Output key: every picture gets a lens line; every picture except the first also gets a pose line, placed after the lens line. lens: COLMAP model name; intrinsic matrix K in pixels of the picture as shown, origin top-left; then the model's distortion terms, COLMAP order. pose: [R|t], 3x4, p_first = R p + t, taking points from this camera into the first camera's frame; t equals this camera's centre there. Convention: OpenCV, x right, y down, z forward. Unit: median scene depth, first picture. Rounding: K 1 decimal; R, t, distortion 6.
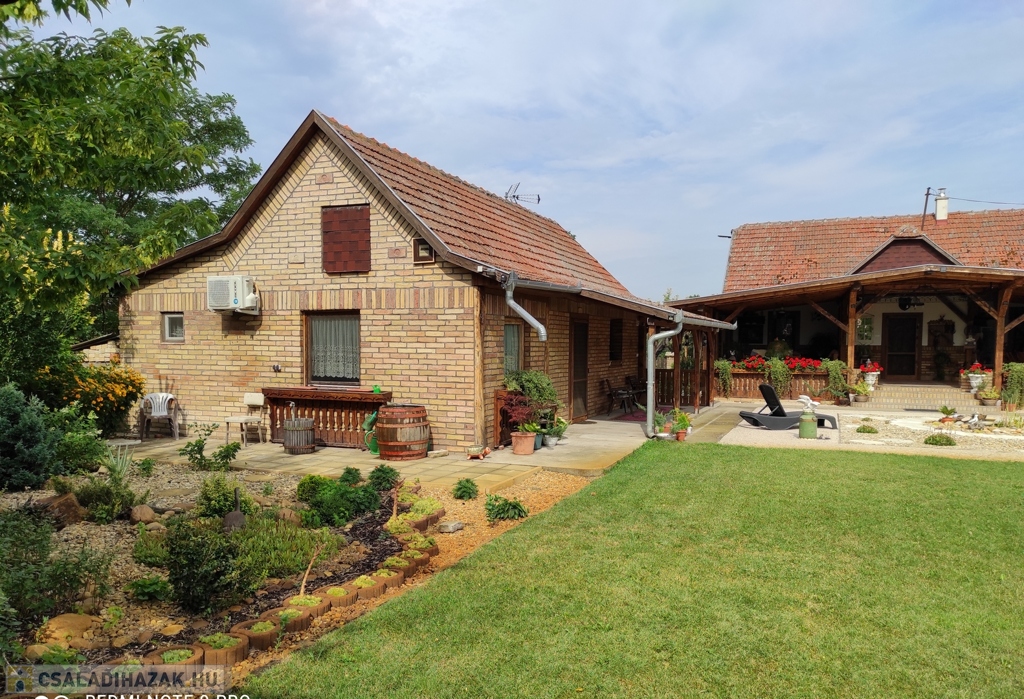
lens RADIAL K [[767.4, 0, 497.8], [0, 767.4, 383.8], [0, 0, 1]] dist [0.045291, -0.034250]
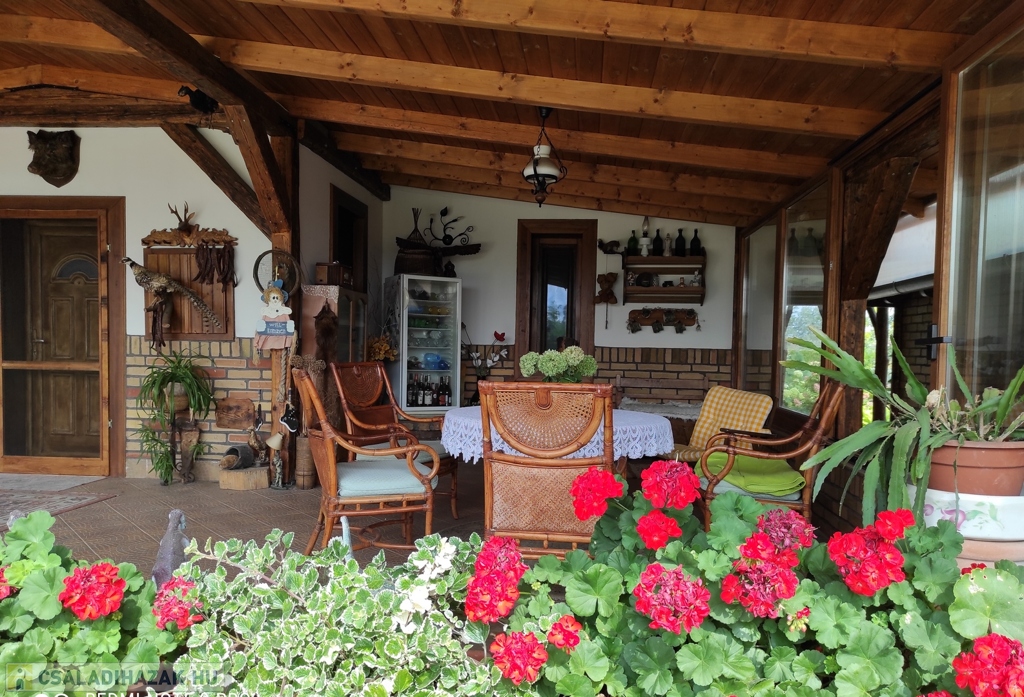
lens RADIAL K [[767.4, 0, 512.2], [0, 767.4, 380.2], [0, 0, 1]] dist [0.045291, -0.034250]
pose [[0.962884, 0.003469, 0.269892, 1.074608], [-0.000824, 0.999951, -0.009914, -0.059269], [-0.269913, 0.009324, 0.962840, 1.326253]]
